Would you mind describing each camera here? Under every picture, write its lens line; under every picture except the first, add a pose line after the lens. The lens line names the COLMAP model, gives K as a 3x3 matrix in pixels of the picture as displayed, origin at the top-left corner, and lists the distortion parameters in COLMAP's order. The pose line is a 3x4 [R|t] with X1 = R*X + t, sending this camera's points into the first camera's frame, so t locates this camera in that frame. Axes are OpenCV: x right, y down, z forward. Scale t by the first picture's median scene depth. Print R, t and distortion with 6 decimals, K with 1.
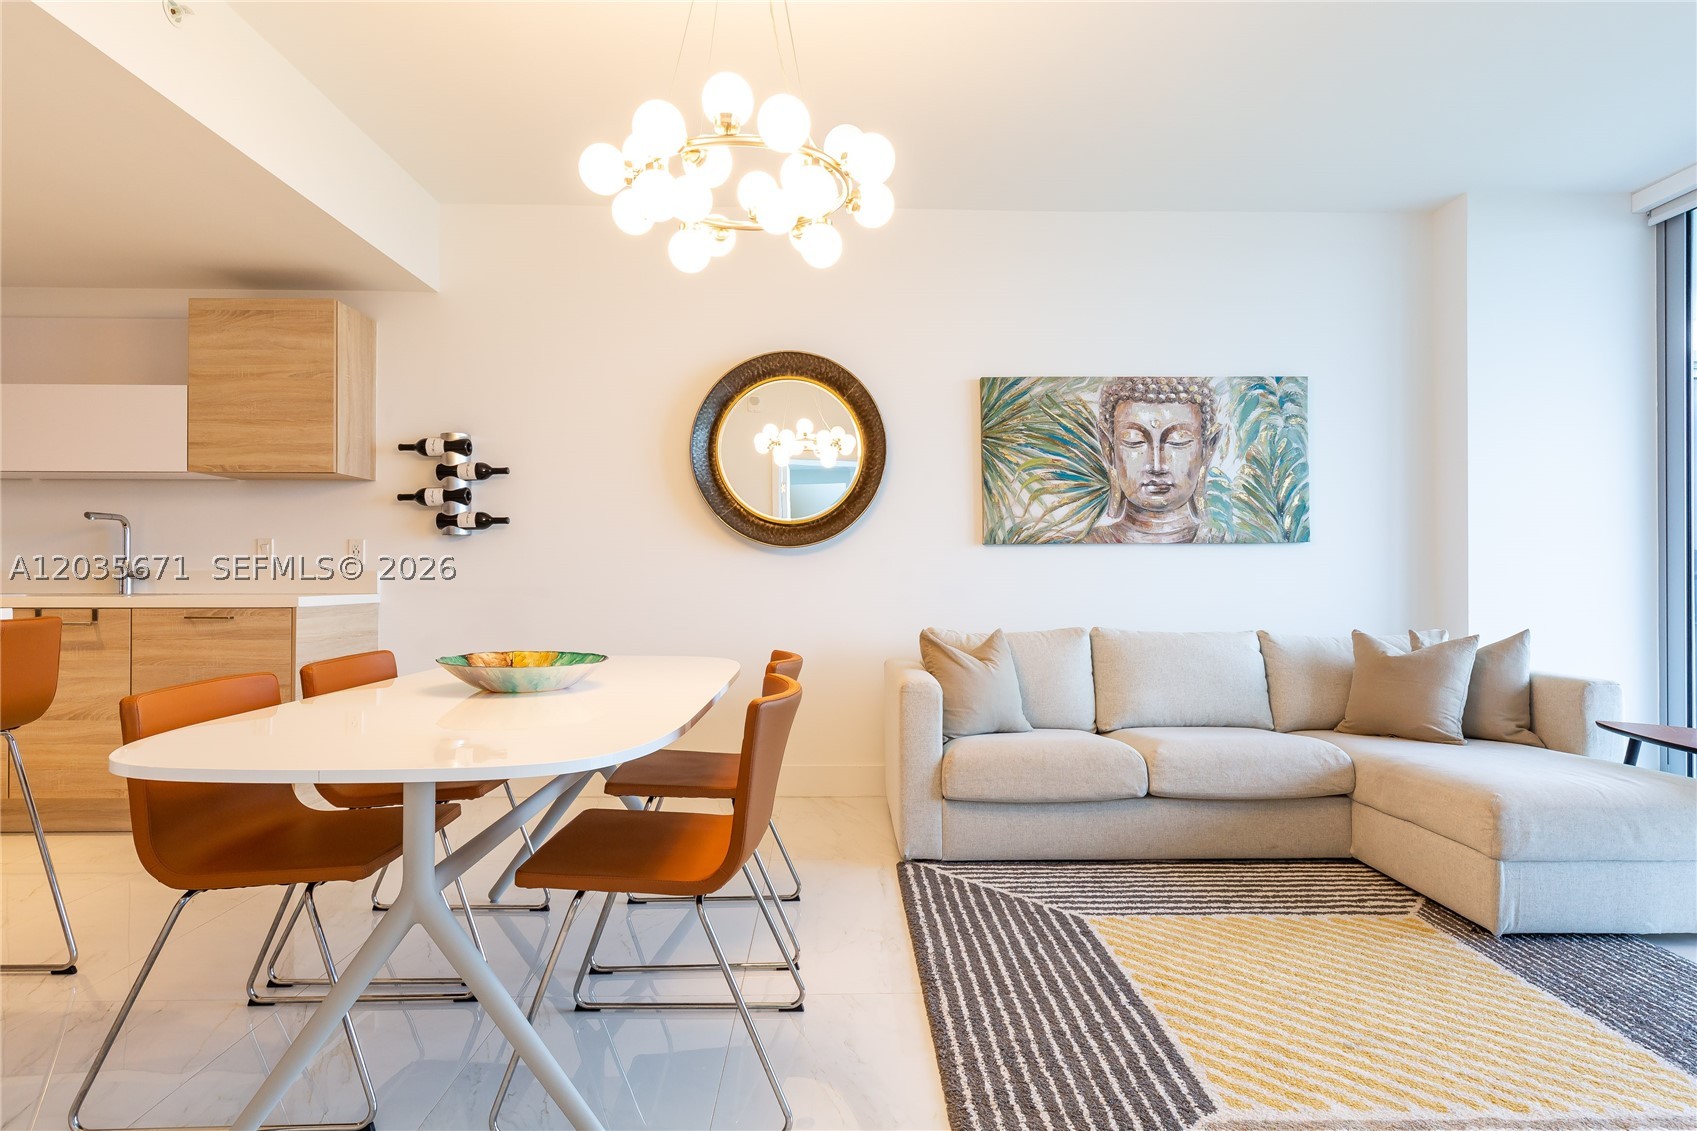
lens RADIAL K [[925.1, 0, 859.9], [0, 925.1, 570.9], [0, 0, 1]] dist [0.005541, -0.000375]
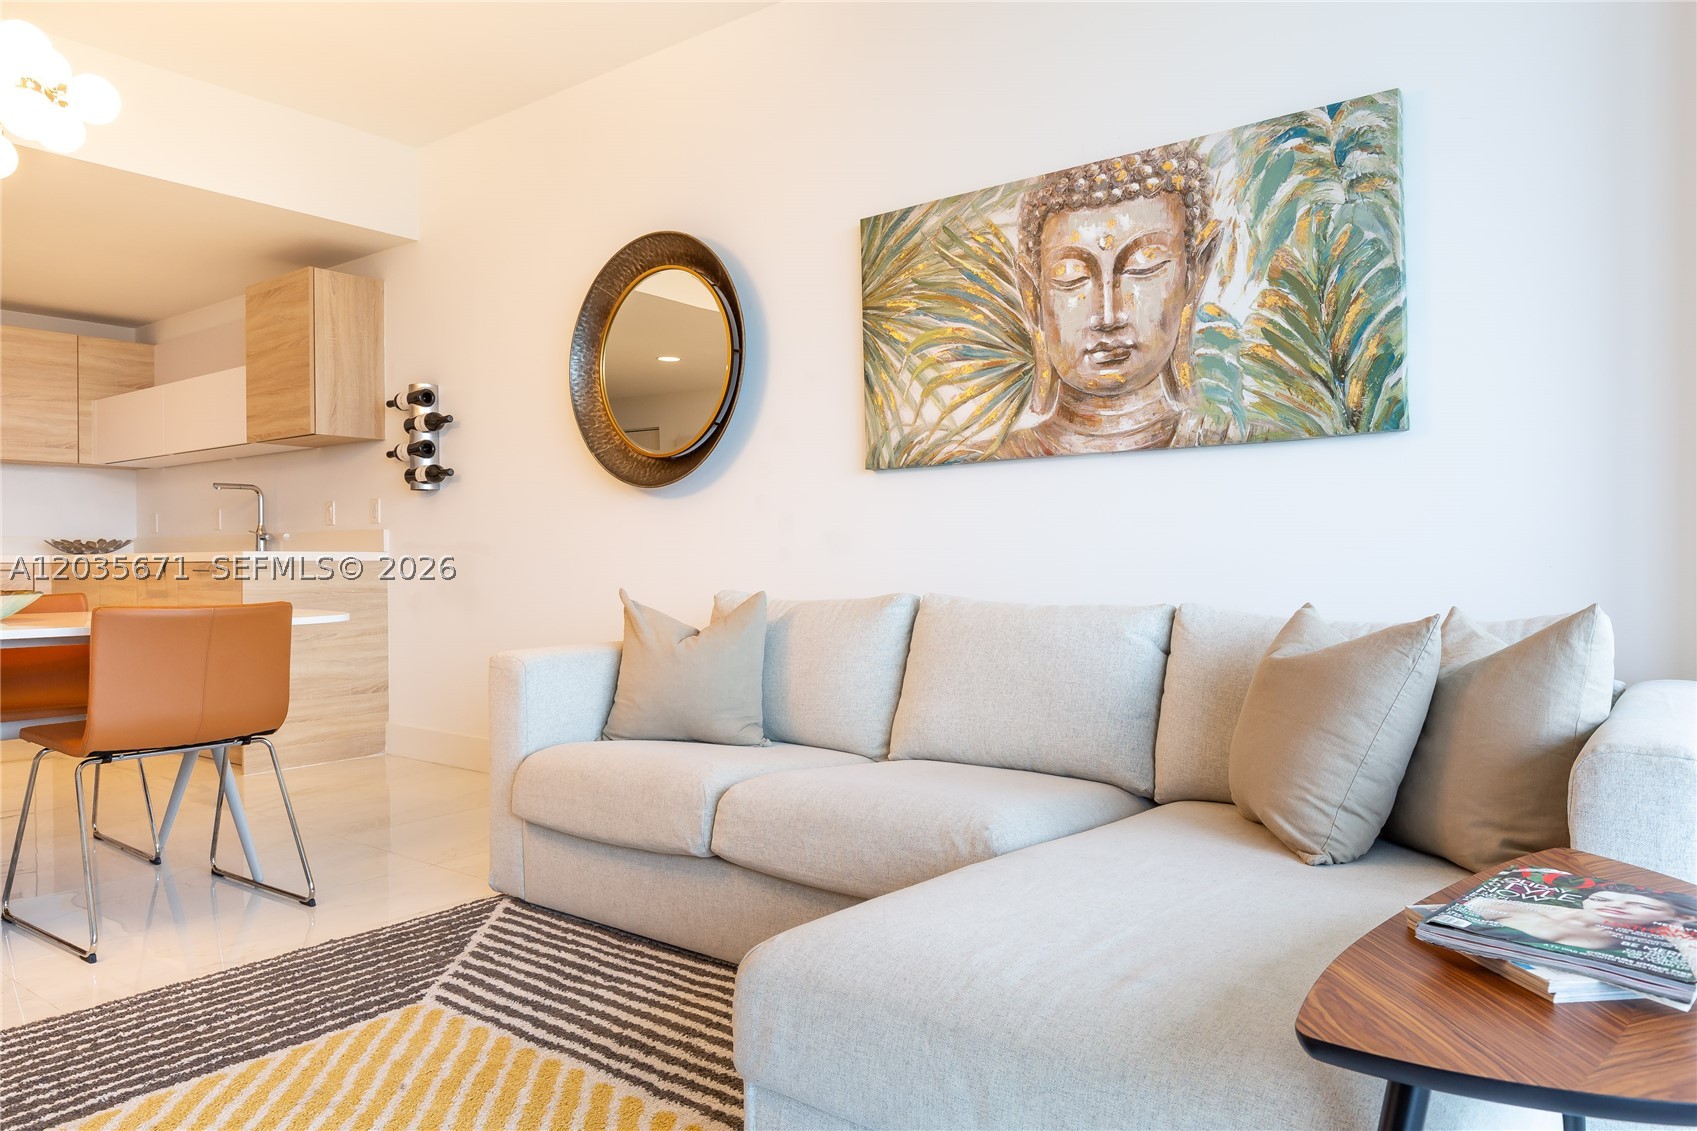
lens RADIAL K [[1132.4, 0, 843.3], [0, 1132.4, 571.0], [0, 0, 1]] dist [-0.005153, 0.004846]
pose [[0.774060, 0.001864, -0.633110, 0.649246], [0.006924, 0.999911, 0.011408, 0.034967], [0.633074, -0.013214, 0.773978, 0.364219]]
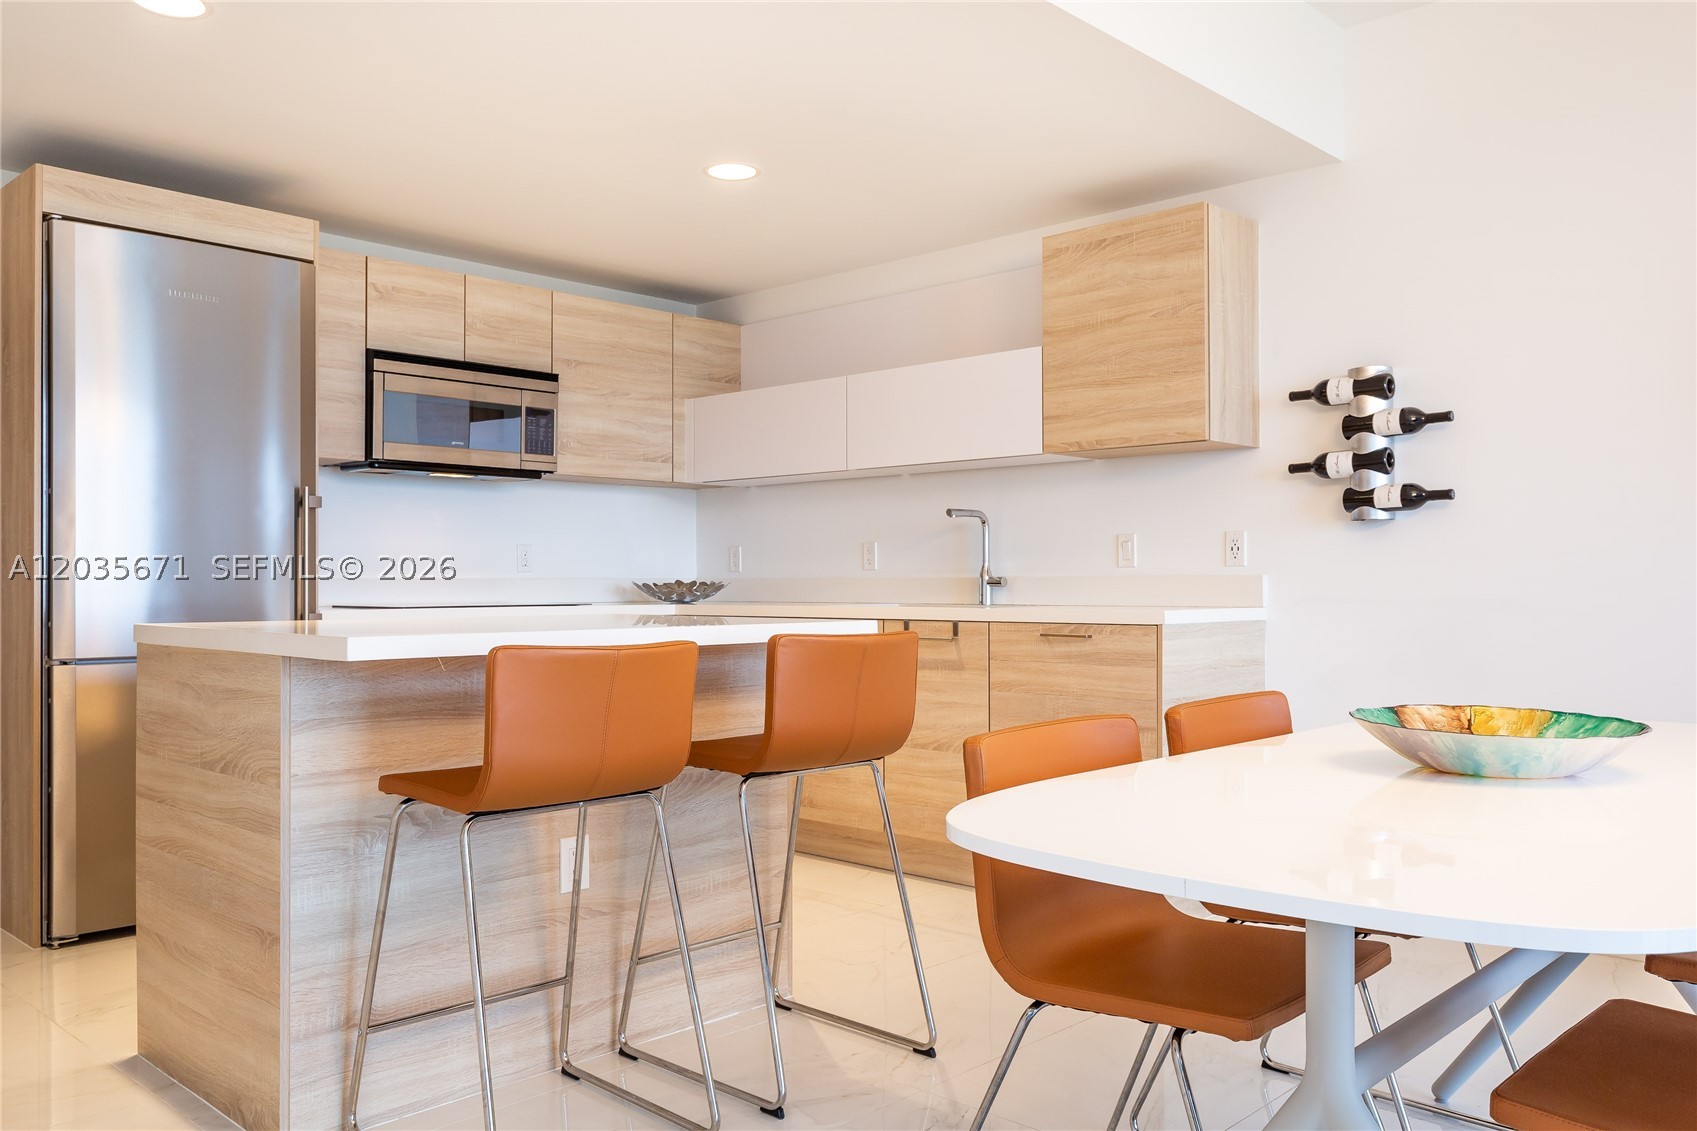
lens RADIAL K [[1338.1, 0, 840.6], [0, 1338.1, 574.1], [0, 0, 1]] dist [0.005757, -0.003020]
pose [[0.707328, -0.007915, -0.706841, -0.026311], [0.008382, 0.999961, -0.002810, -0.000426], [0.706836, -0.003937, 0.707366, 0.049323]]
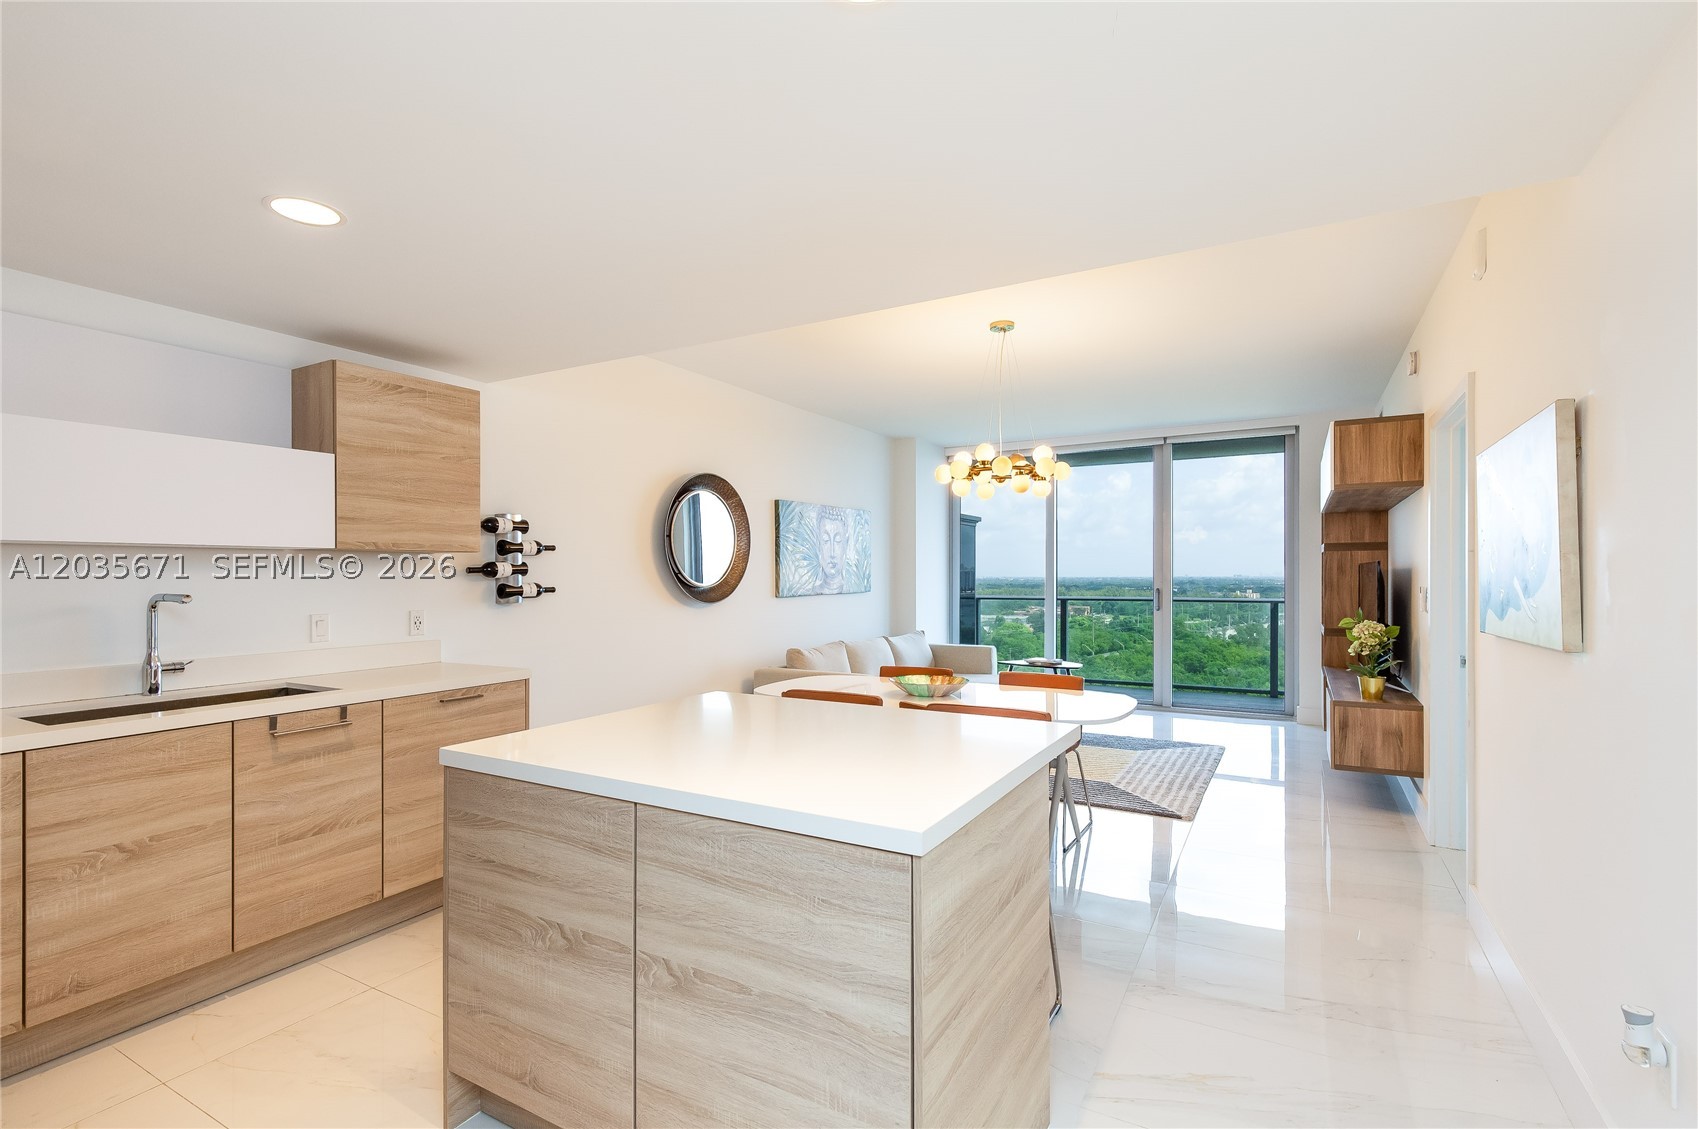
lens RADIAL K [[766.2, 0, 833.7], [0, 766.2, 584.6], [0, 0, 1]] dist [0.006430, -0.002743]
pose [[0.534682, -0.014521, 0.844928, -1.023993], [-0.000238, 0.999850, 0.017334, -0.078382], [-0.845053, -0.009469, 0.534599, 0.163132]]
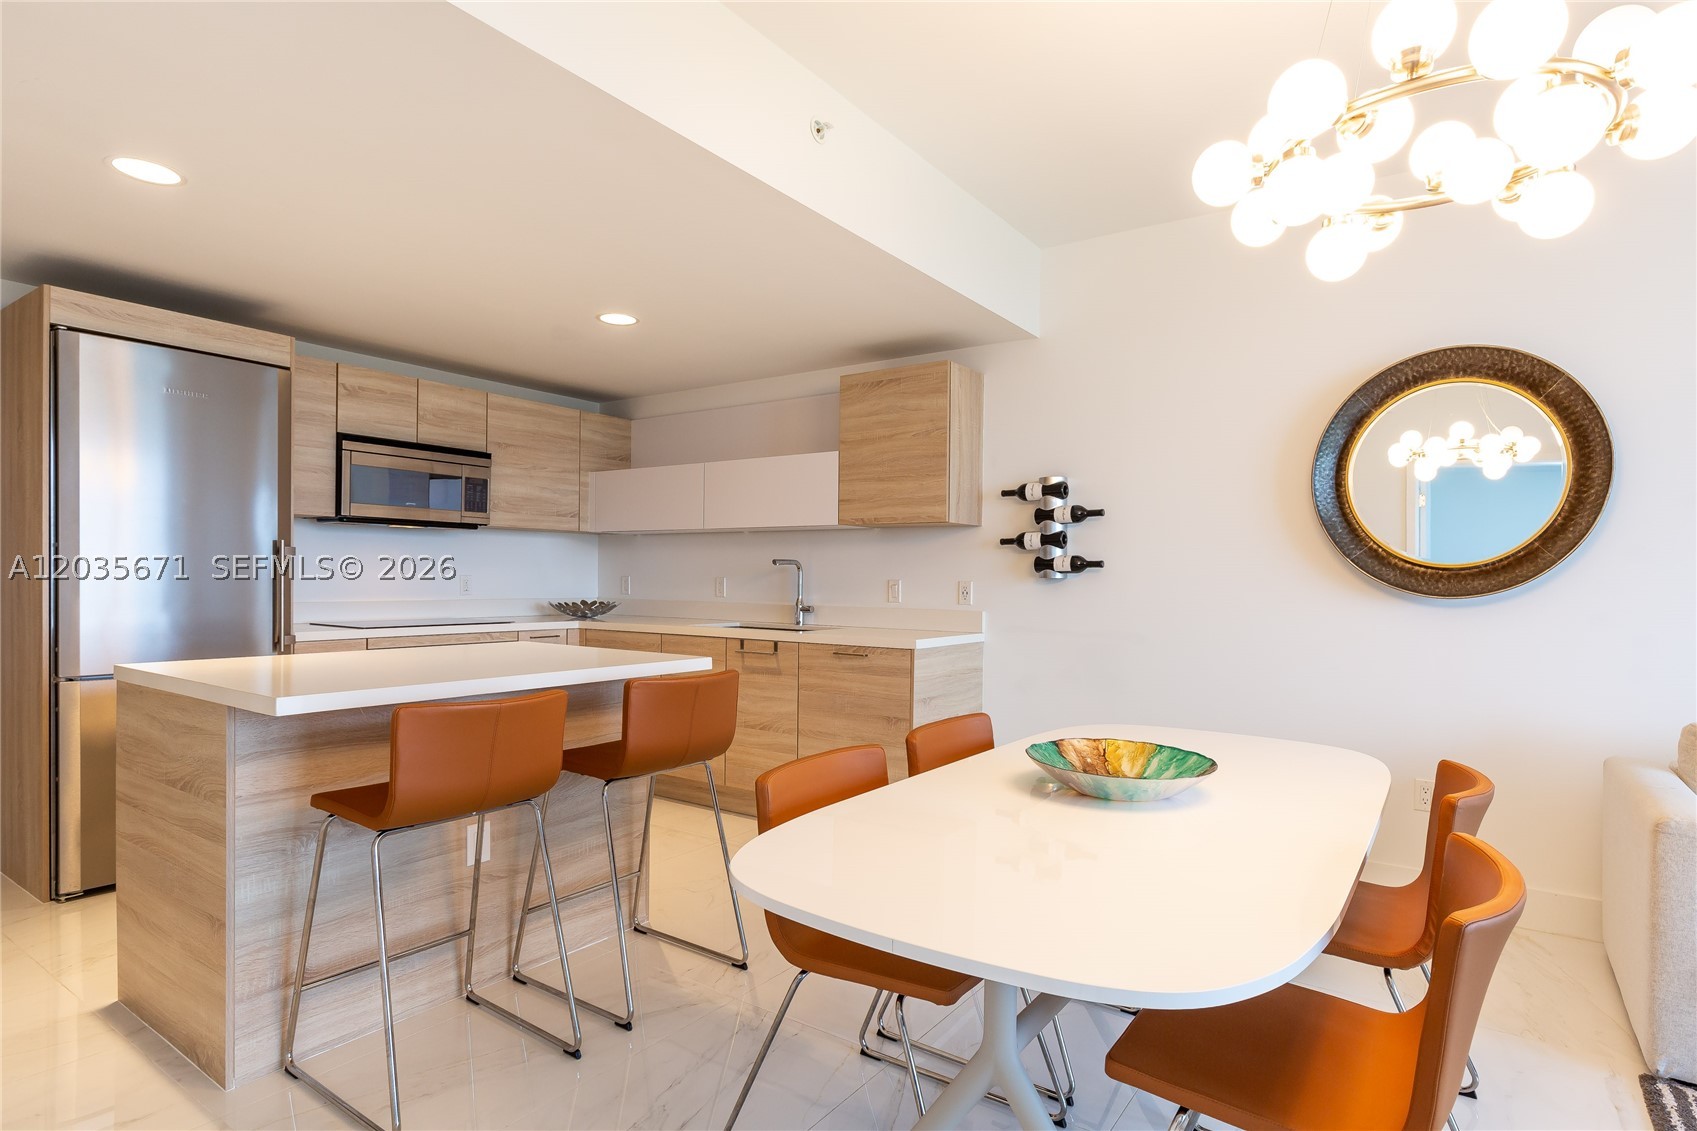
lens RADIAL K [[897.0, 0, 860.8], [0, 897.0, 589.6], [0, 0, 1]] dist [0.001265, -0.001357]
pose [[0.810393, 0.016691, -0.585649, -0.035161], [-0.007451, 0.999807, 0.018183, -0.042819], [0.585839, -0.010372, 0.810361, 0.091769]]
